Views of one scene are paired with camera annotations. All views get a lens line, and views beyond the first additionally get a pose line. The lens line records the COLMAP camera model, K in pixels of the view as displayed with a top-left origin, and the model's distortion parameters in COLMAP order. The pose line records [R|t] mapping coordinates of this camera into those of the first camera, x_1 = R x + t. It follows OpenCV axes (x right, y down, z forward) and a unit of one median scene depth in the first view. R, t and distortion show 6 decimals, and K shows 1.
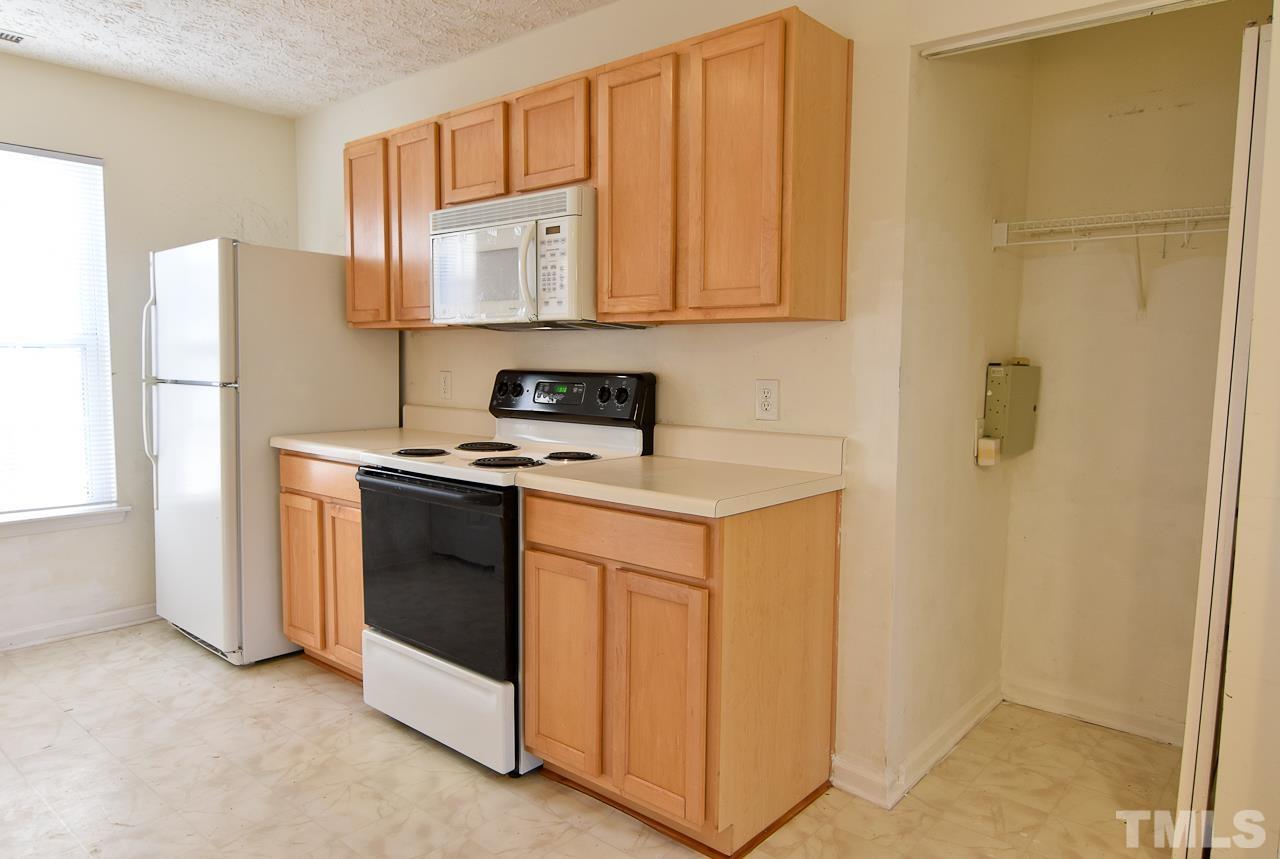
lens RADIAL K [[824.6, 0, 647.7], [0, 824.6, 430.0], [0, 0, 1]] dist [-0.008986, -0.001548]
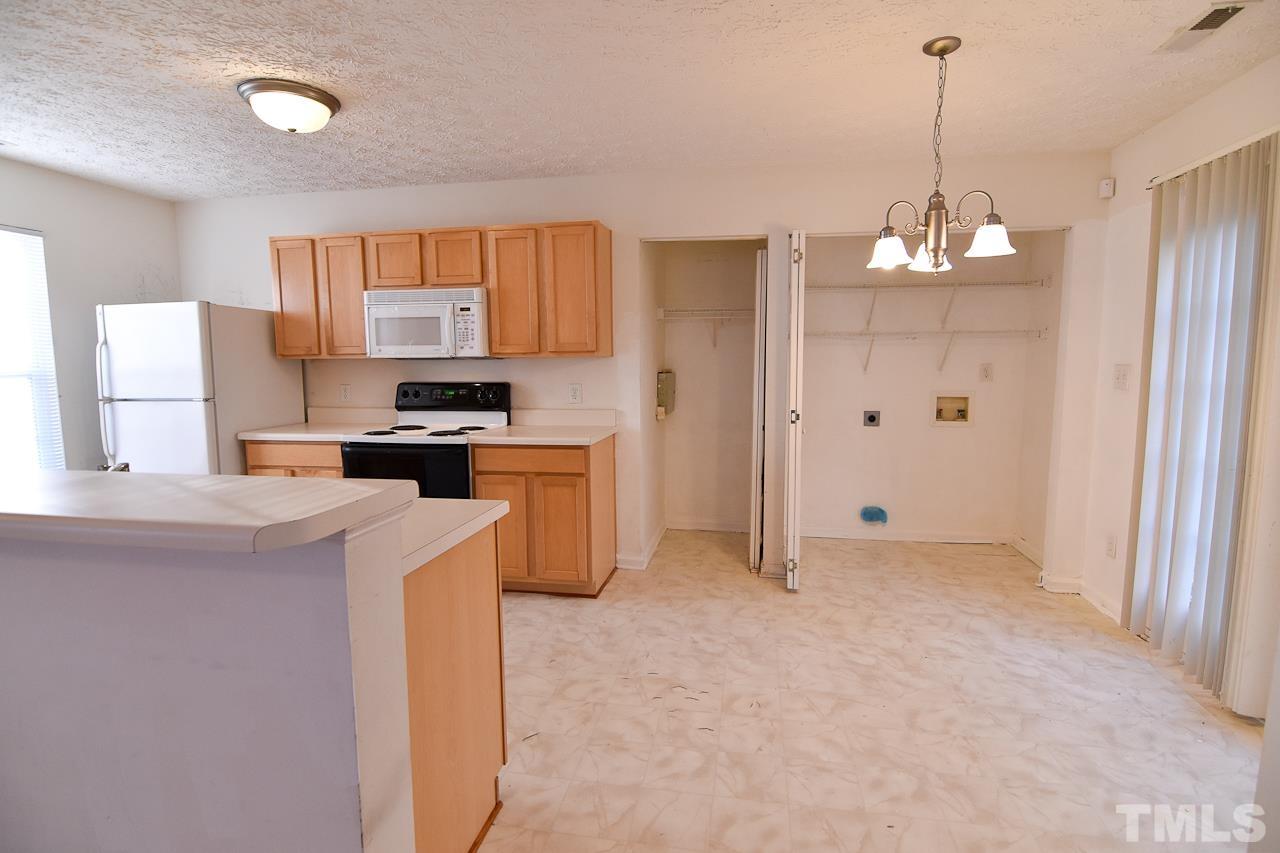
lens RADIAL K [[613.7, 0, 640.2], [0, 613.7, 429.4], [0, 0, 1]] dist [-0.009027, -0.009548]
pose [[0.869065, -0.073009, 0.489281, -0.450177], [0.059481, 0.997296, 0.043162, -0.003080], [-0.491109, -0.008408, 0.871058, -0.409017]]
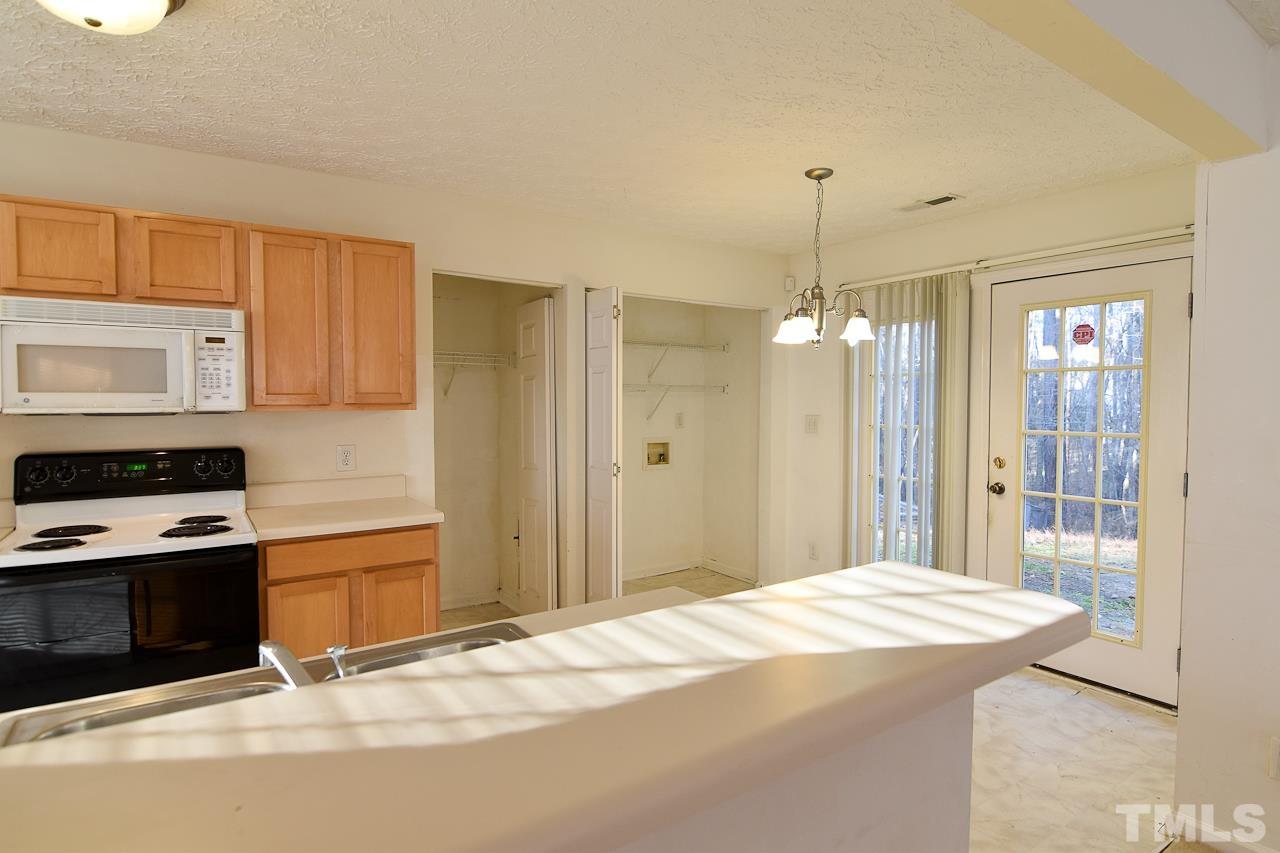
lens RADIAL K [[676.2, 0, 632.3], [0, 676.2, 428.9], [0, 0, 1]] dist [-0.020305, -0.002771]
pose [[0.280095, -0.052582, 0.958531, -0.877659], [0.087337, 0.995754, 0.029103, -0.076844], [-0.955991, 0.075564, 0.283498, 0.101480]]
